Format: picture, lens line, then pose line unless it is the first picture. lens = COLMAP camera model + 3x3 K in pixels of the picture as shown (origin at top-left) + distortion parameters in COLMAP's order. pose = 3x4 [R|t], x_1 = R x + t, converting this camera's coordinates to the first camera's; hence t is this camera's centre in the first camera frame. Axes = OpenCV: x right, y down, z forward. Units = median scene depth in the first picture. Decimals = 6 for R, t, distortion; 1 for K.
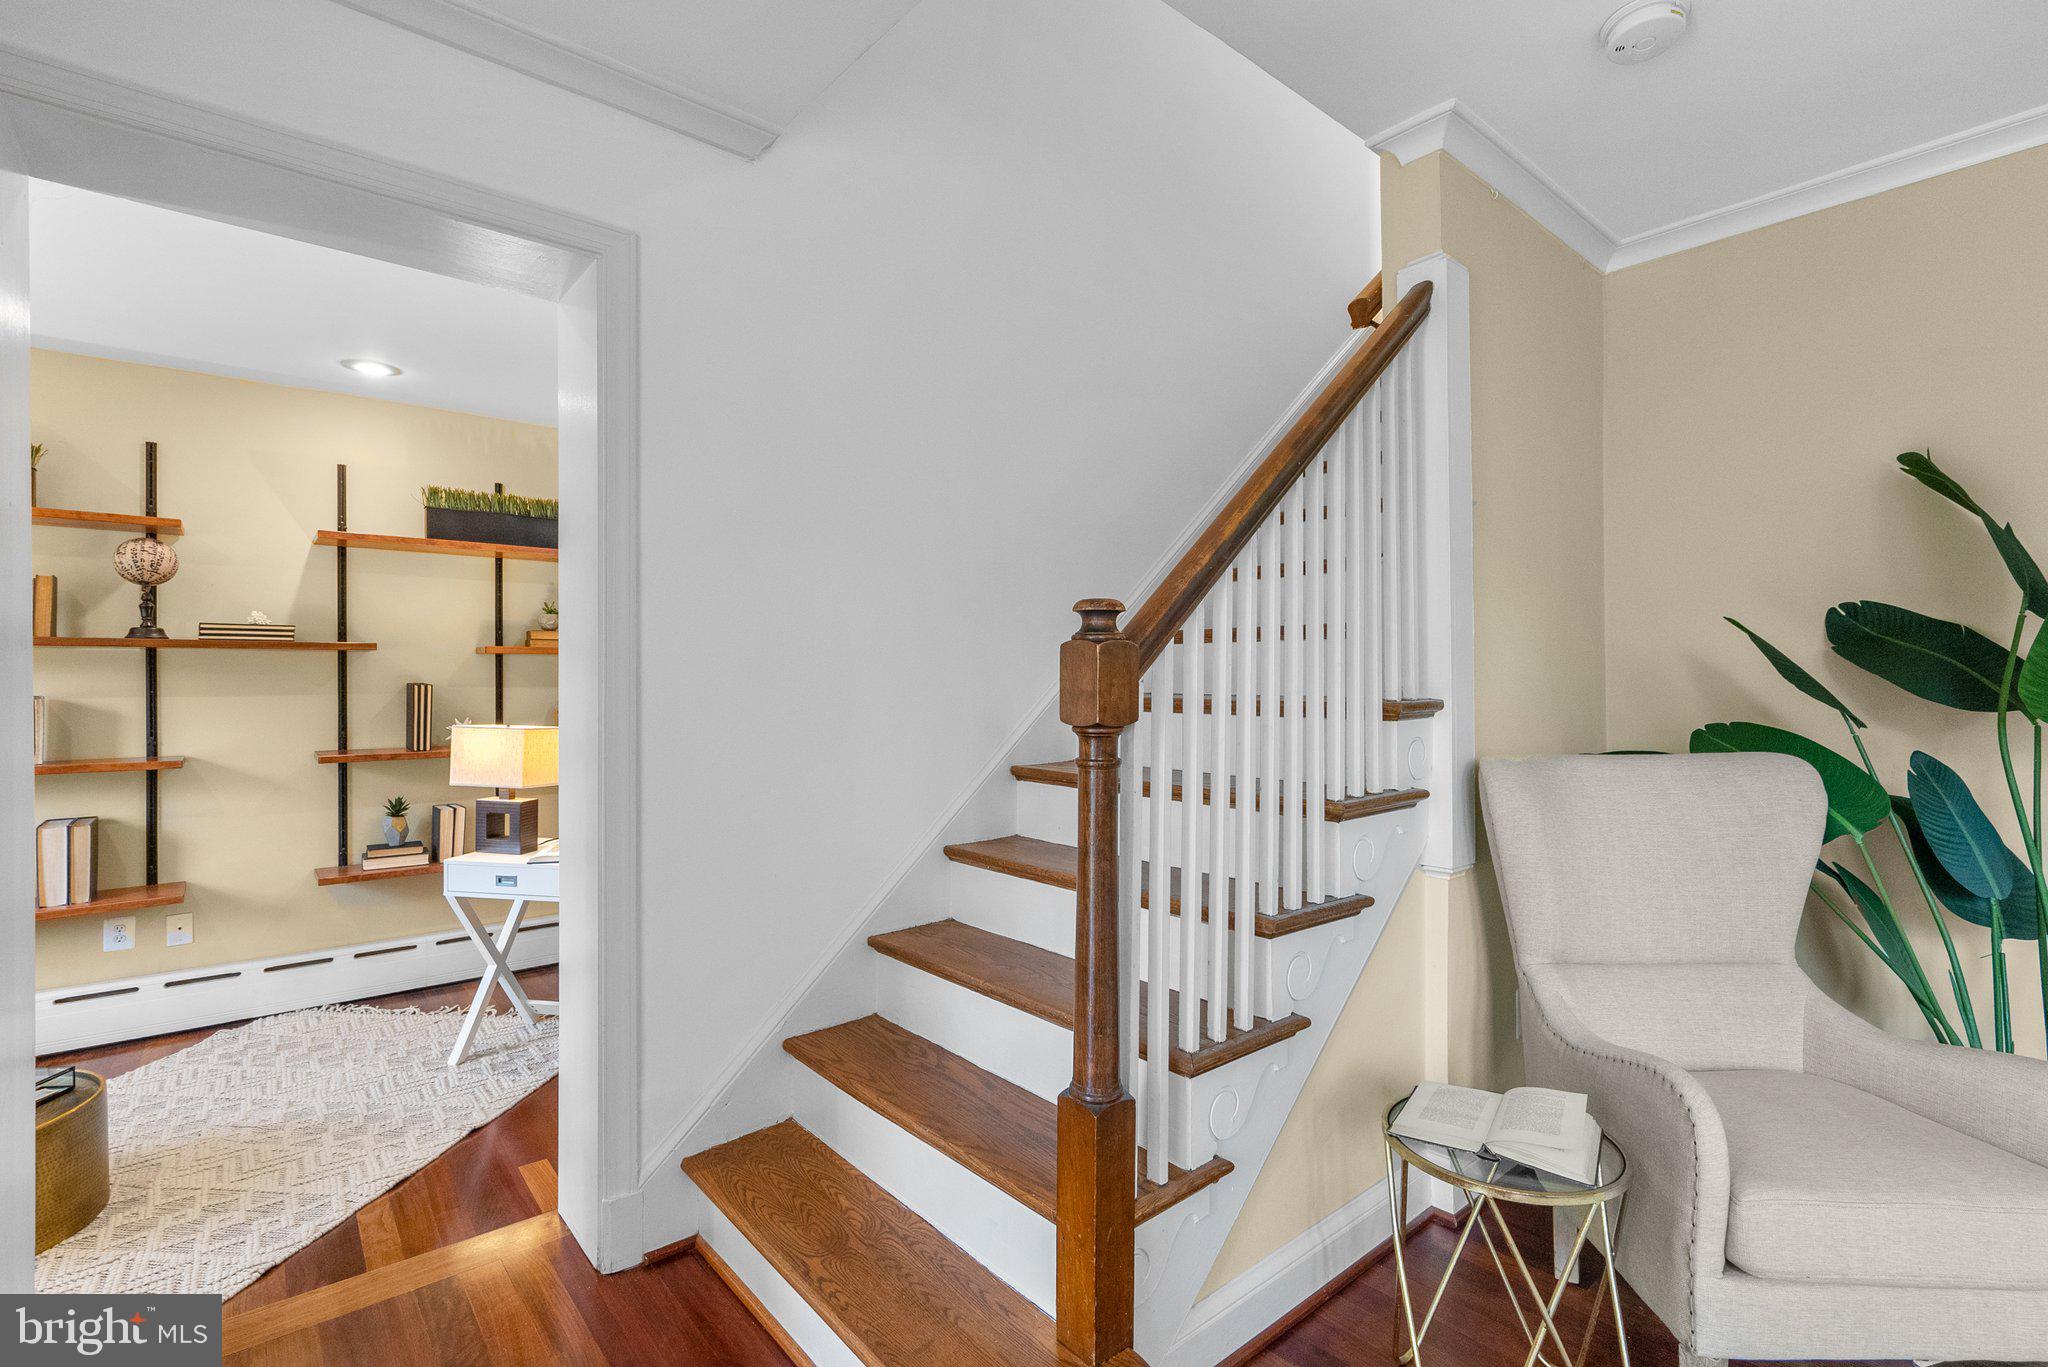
lens RADIAL K [[943.7, 0, 1012.3], [0, 943.7, 679.6], [0, 0, 1]] dist [-0.007276, 0.002557]
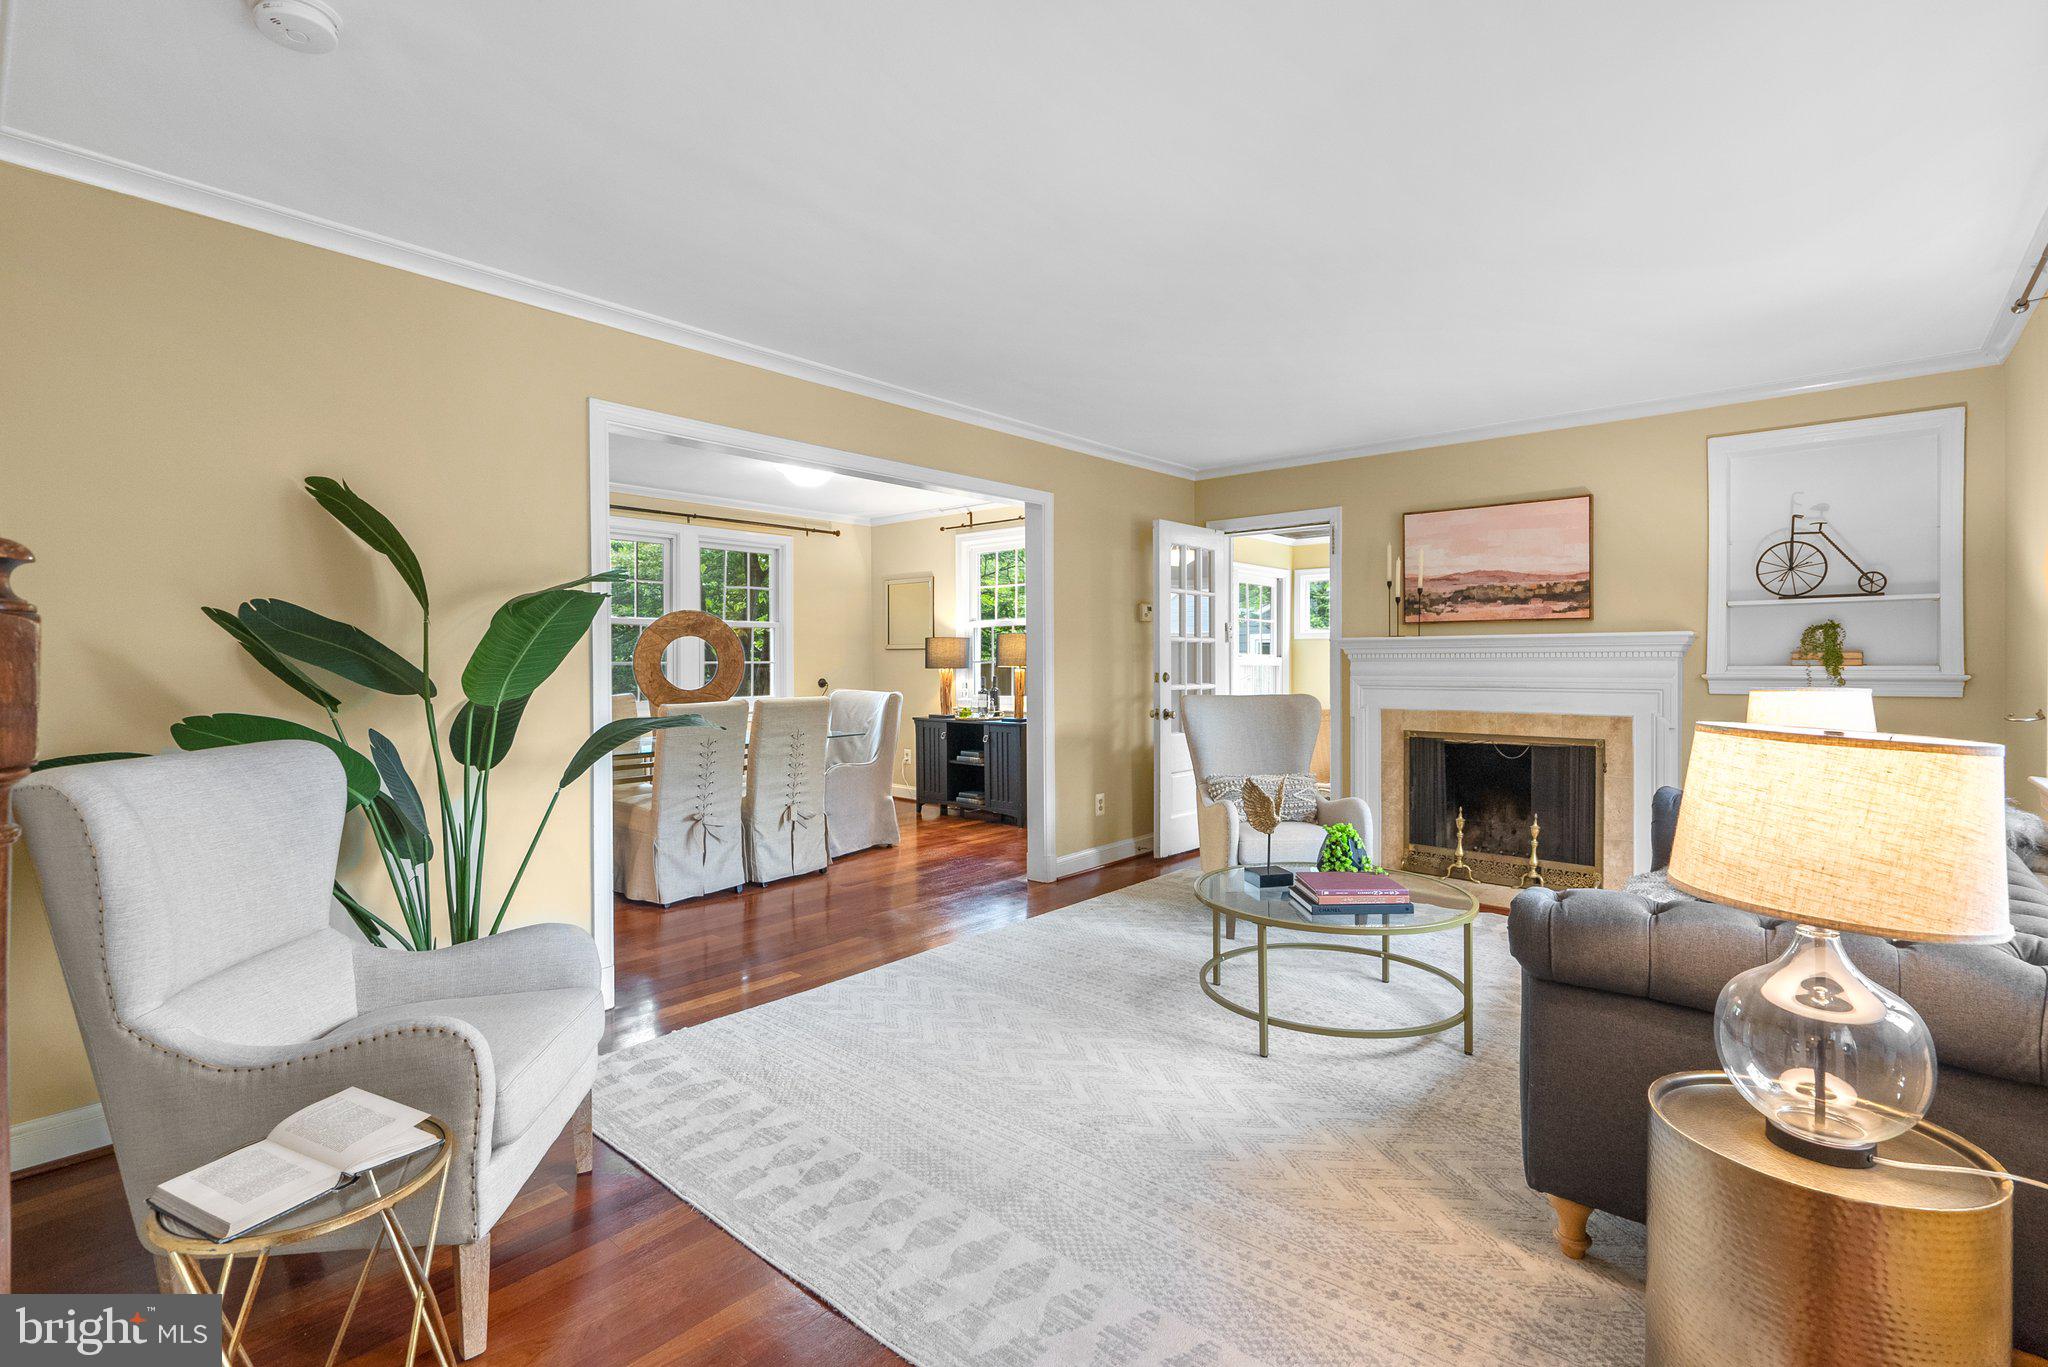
lens RADIAL K [[943.7, 0, 1020.2], [0, 943.7, 676.7], [0, 0, 1]] dist [-0.007276, 0.002557]
pose [[-0.148378, -0.007747, 0.988900, -0.223474], [0.001310, 0.999967, 0.008030, -0.000509], [-0.988930, 0.002487, -0.148363, 0.208084]]
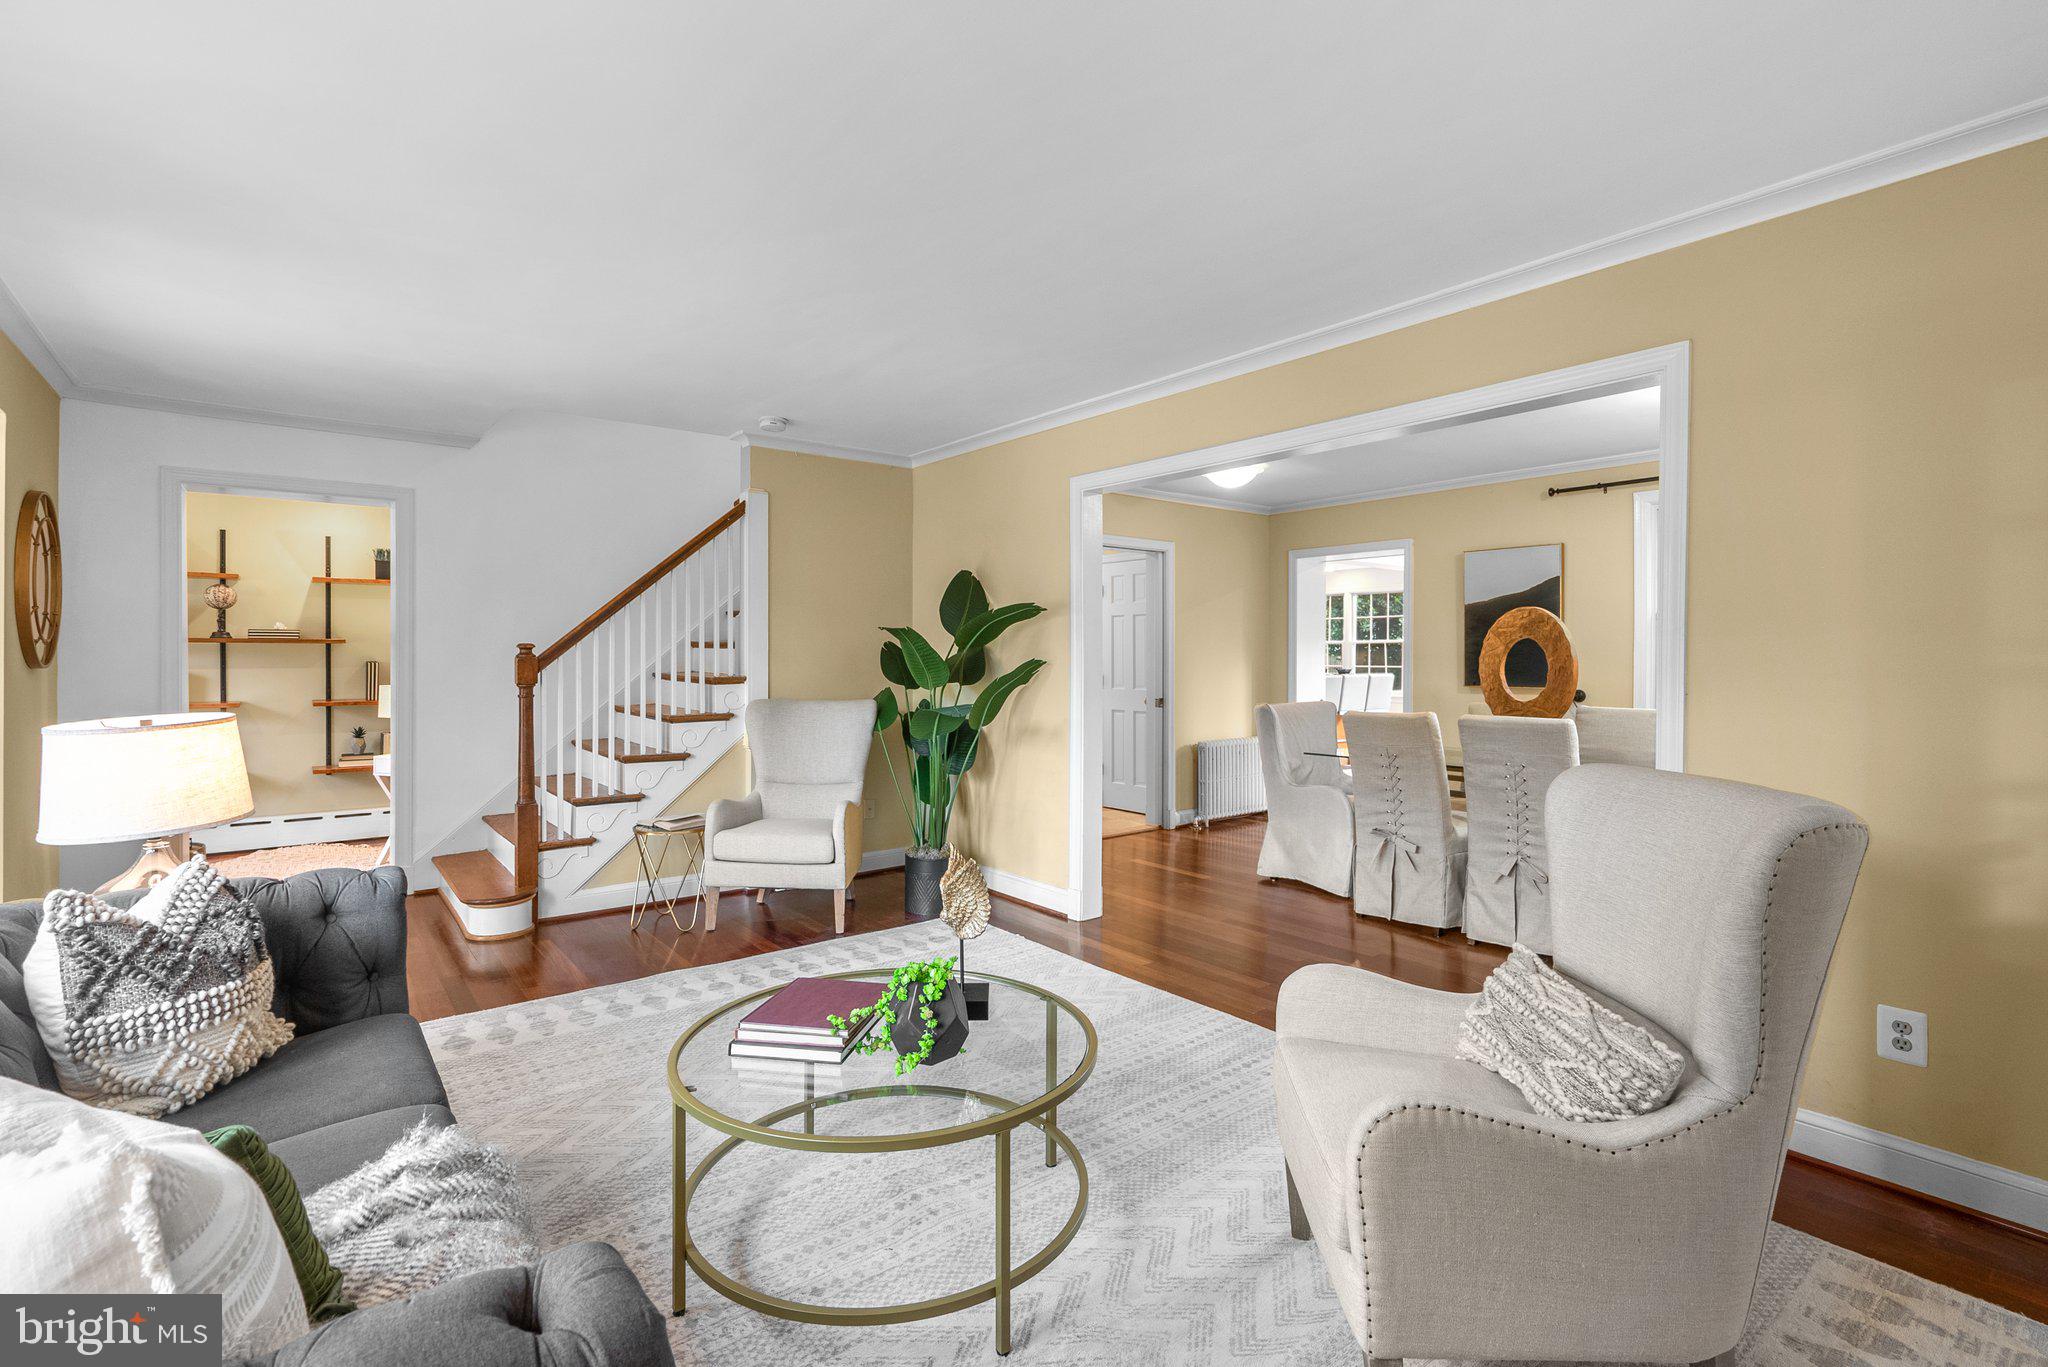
lens RADIAL K [[943.7, 0, 1032.4], [0, 943.7, 668.7], [0, 0, 1]] dist [-0.007276, 0.002557]
pose [[0.999523, 0.010994, -0.028864, 0.710025], [-0.010620, 0.999858, 0.013054, -0.022069], [0.029004, -0.012741, 0.999498, -0.781489]]
